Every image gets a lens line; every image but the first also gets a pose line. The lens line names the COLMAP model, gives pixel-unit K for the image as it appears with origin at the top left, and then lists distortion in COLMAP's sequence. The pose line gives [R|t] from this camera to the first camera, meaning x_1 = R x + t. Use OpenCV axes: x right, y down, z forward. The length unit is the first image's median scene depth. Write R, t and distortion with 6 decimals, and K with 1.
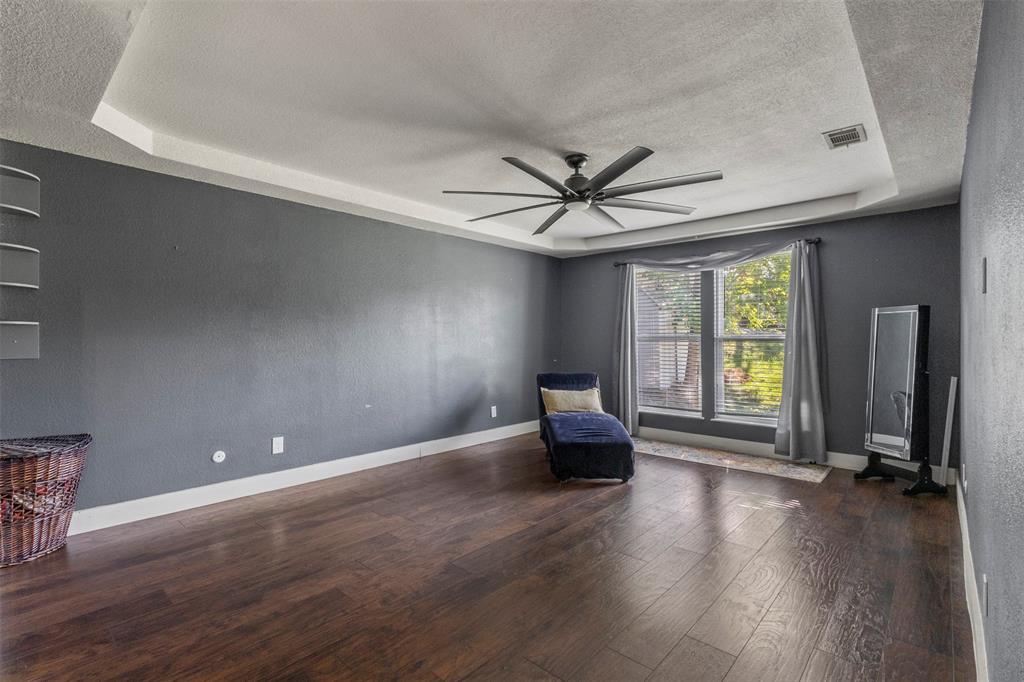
lens RADIAL K [[471.4, 0, 512.0], [0, 471.4, 341.0], [0, 0, 1]] dist [0.001481, 0.000284]
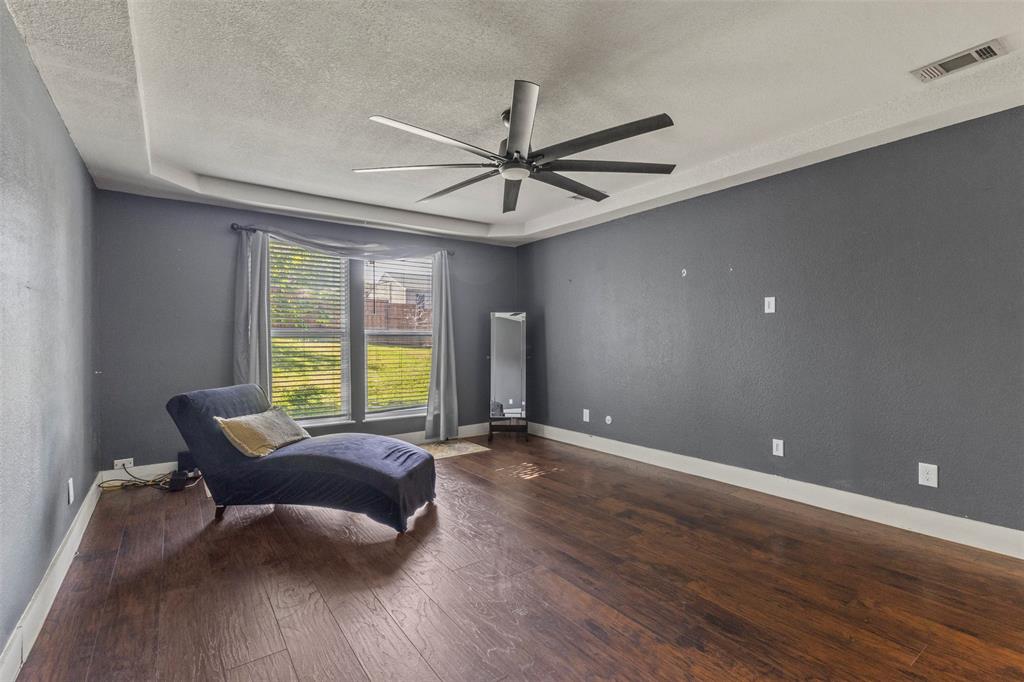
lens RADIAL K [[471.4, 0, 512.0], [0, 471.4, 341.0], [0, 0, 1]] dist [0.001481, 0.000284]
pose [[0.201245, -0.011025, 0.979479, -0.484910], [0.002615, 0.999939, 0.010718, -0.001111], [-0.979538, 0.000404, 0.201261, 0.594630]]
